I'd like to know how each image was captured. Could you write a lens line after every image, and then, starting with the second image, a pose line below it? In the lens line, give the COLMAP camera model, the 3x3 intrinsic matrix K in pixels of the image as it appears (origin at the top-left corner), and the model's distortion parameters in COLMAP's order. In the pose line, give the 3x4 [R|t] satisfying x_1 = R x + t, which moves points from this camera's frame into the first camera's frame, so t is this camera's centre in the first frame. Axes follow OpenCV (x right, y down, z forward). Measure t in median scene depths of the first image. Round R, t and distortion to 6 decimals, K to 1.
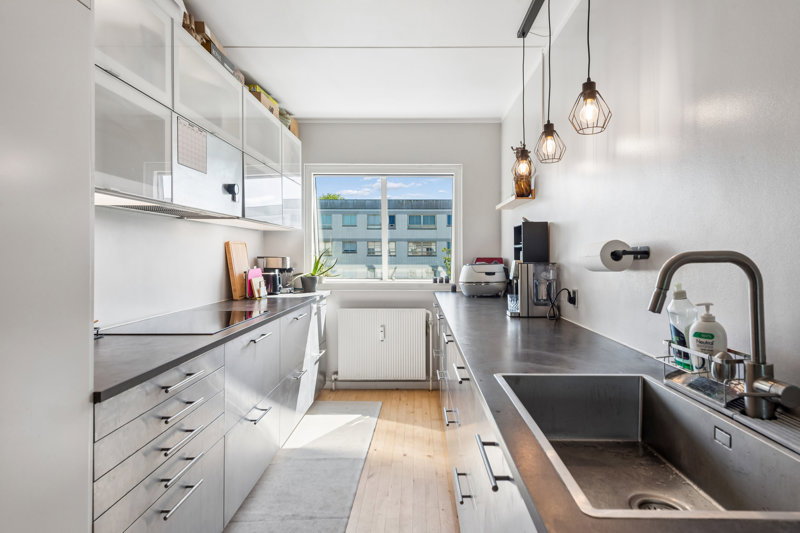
lens RADIAL K [[450.4, 0, 400.1], [0, 450.4, 258.3], [0, 0, 1]] dist [-0.000341, -0.001782]
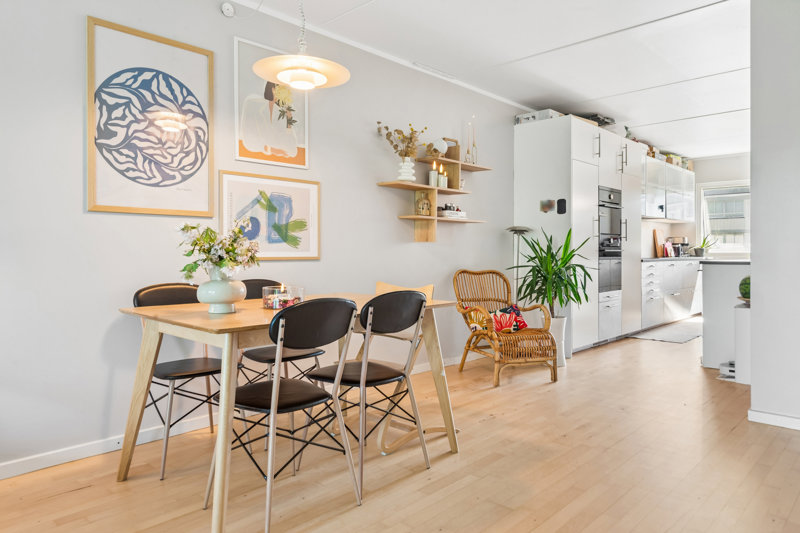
lens RADIAL K [[541.4, 0, 392.8], [0, 541.4, 254.5], [0, 0, 1]] dist [0.011448, 0.000386]
pose [[0.747632, 0.000290, -0.664114, 0.330558], [-0.001673, 0.999998, -0.001446, 0.073572], [0.664112, 0.002192, 0.747630, -1.464394]]
